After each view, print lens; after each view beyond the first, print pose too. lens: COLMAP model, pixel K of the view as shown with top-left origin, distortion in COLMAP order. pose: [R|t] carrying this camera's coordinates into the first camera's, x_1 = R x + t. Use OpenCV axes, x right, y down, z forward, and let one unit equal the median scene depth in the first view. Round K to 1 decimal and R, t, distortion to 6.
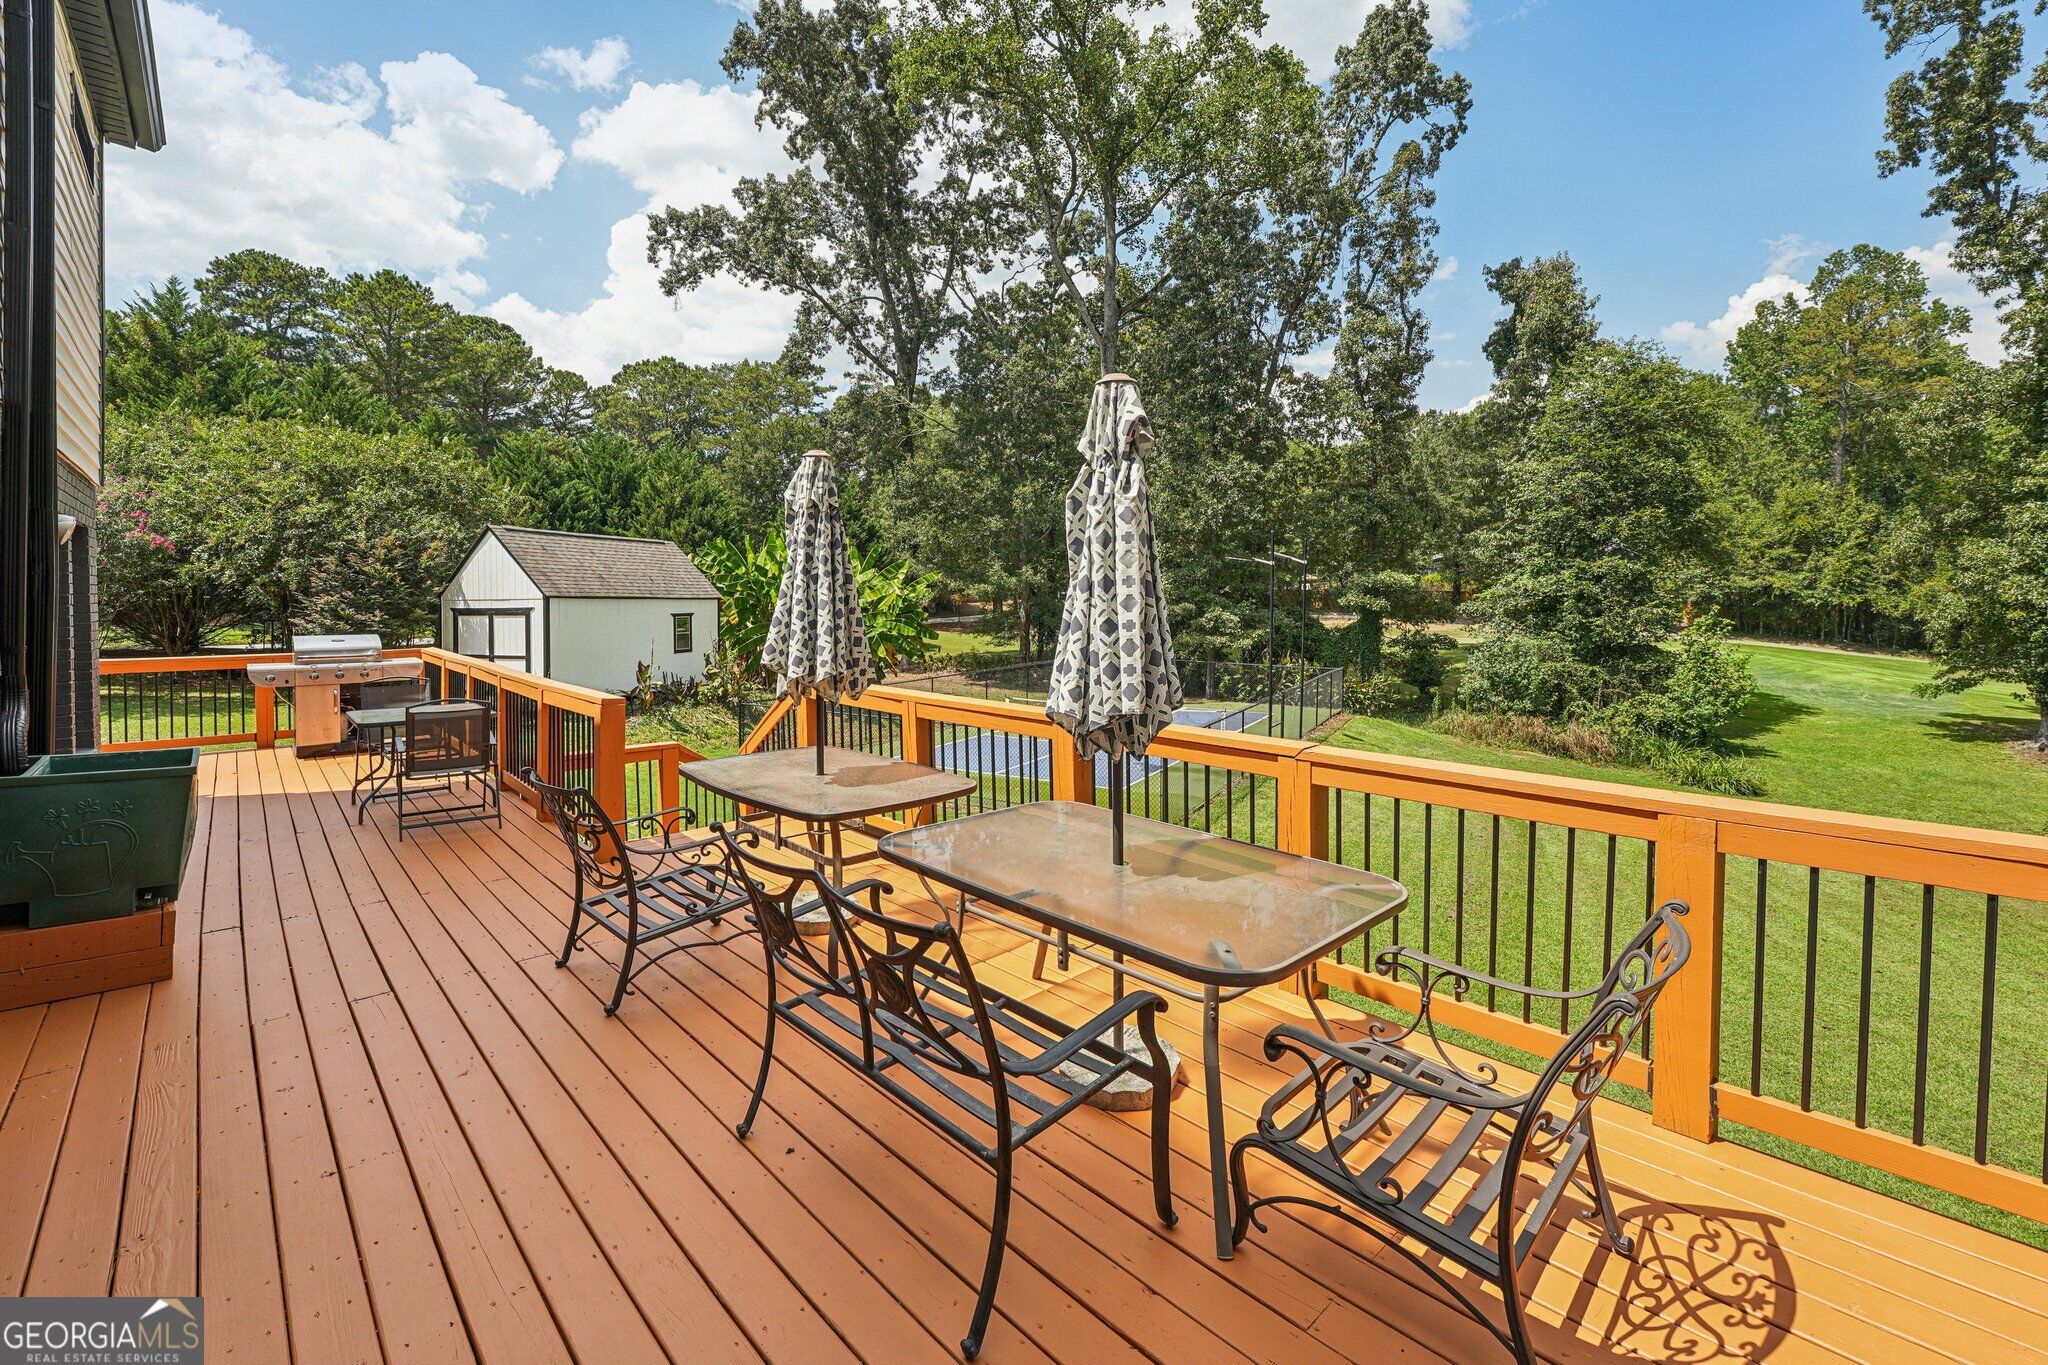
lens RADIAL K [[877.7, 0, 1028.4], [0, 877.7, 610.4], [0, 0, 1]] dist [-0.027852, 0.007282]
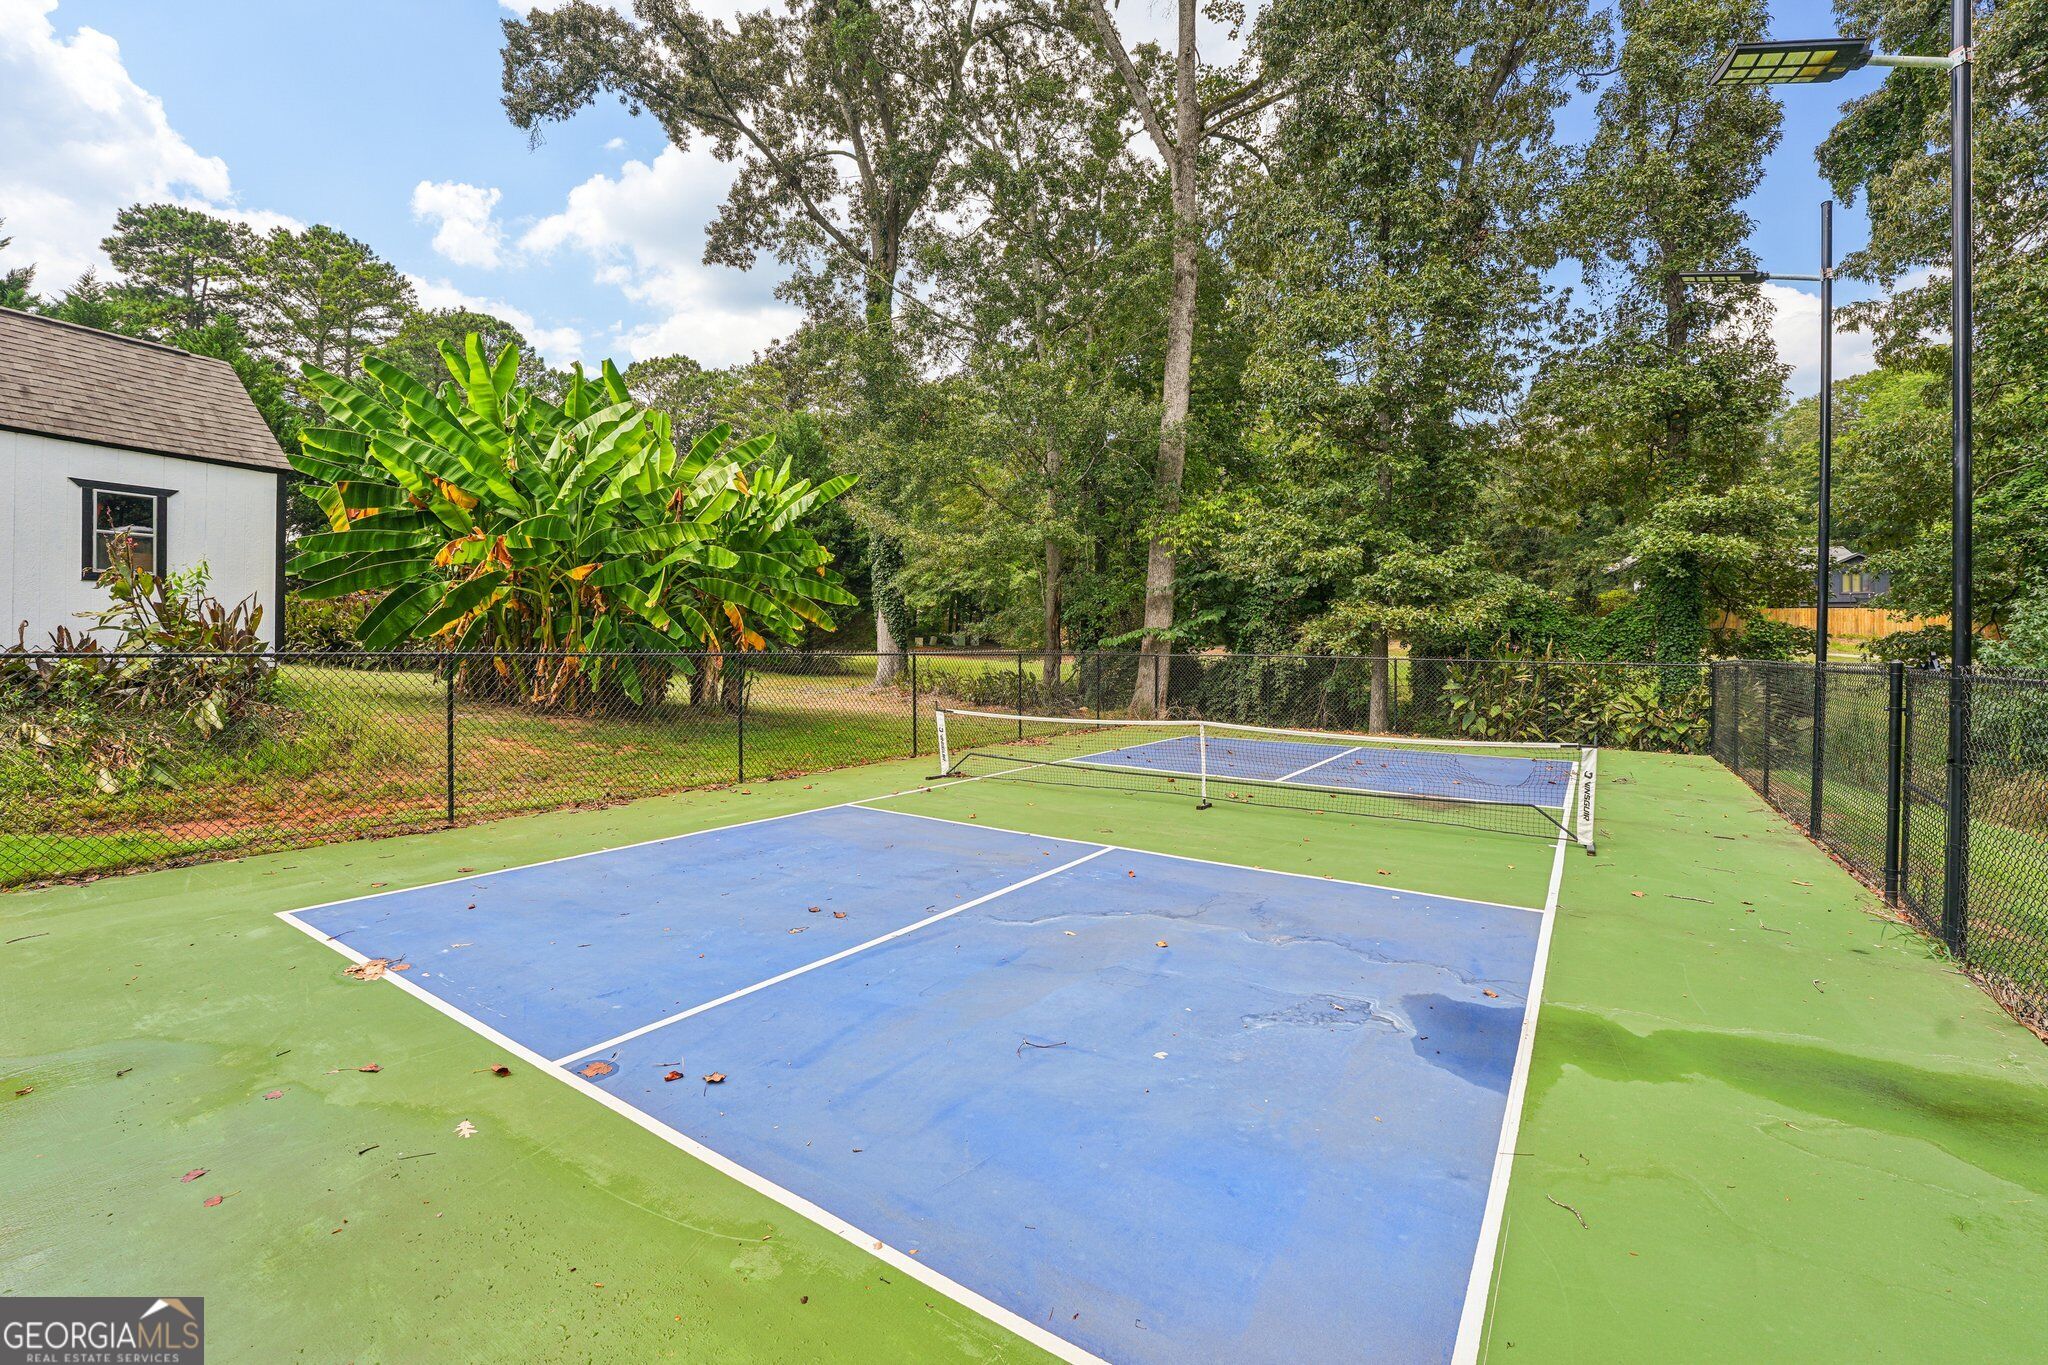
lens RADIAL K [[826.1, 0, 1022.7], [0, 826.1, 647.2], [0, 0, 1]] dist [-0.020894, -0.000140]
pose [[0.995625, 0.000467, -0.093442, 0.032831], [-0.002574, 0.999745, -0.022429, 0.056550], [0.093408, 0.022571, 0.995372, 0.438473]]
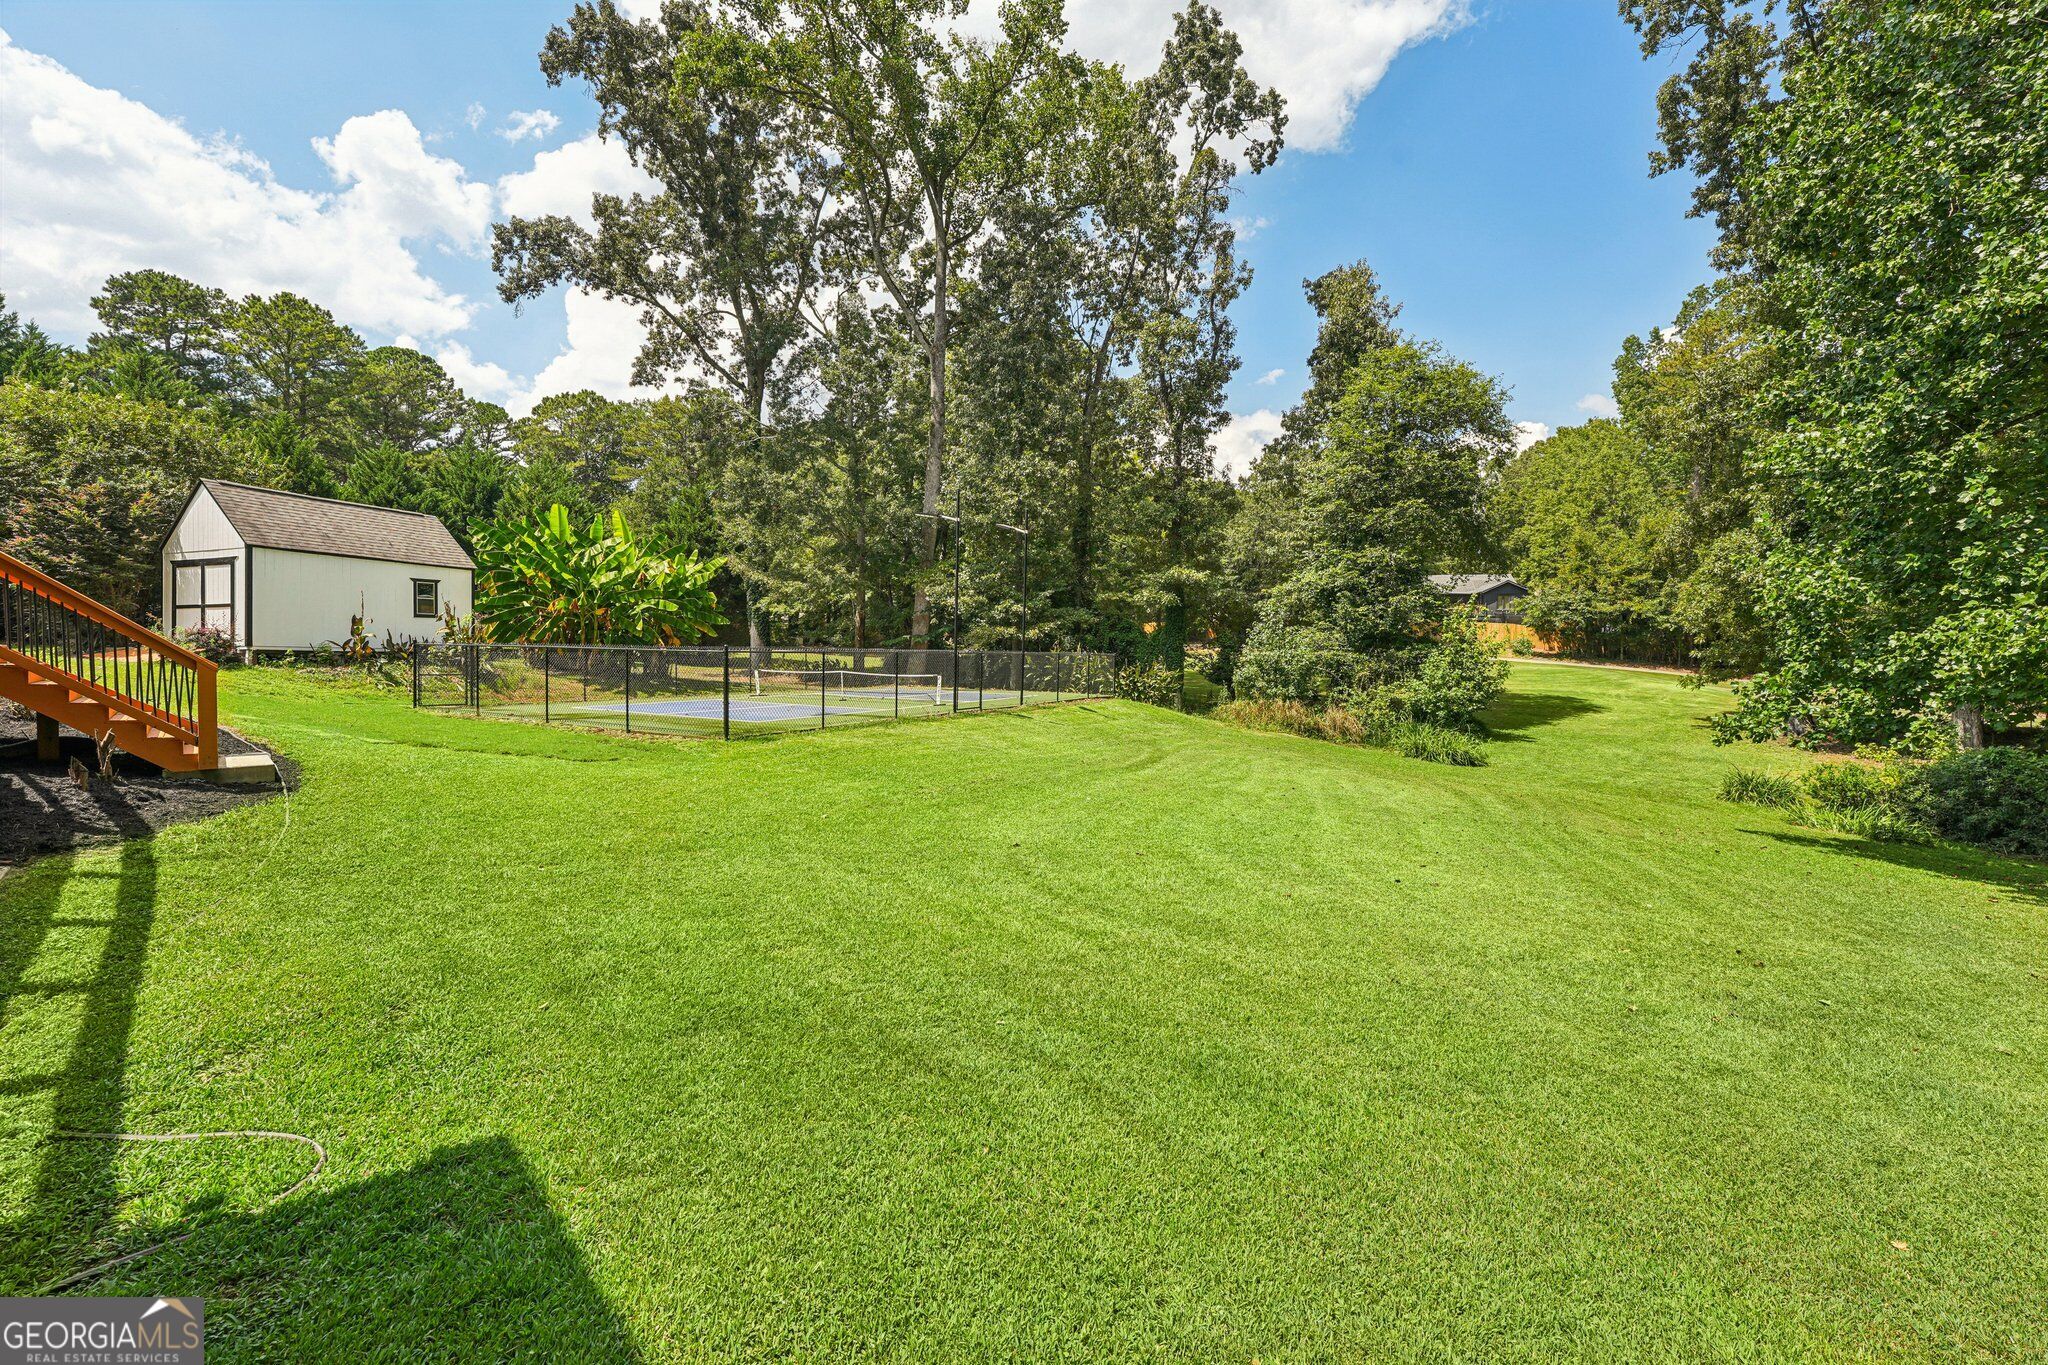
lens RADIAL K [[854.4, 0, 1025.8], [0, 854.4, 671.0], [0, 0, 1]] dist [-0.016087, 0.000578]
pose [[0.999942, 0.009034, 0.005805, 0.202656], [-0.009036, 0.999959, 0.000243, 0.070126], [-0.005803, -0.000295, 0.999983, -0.000257]]
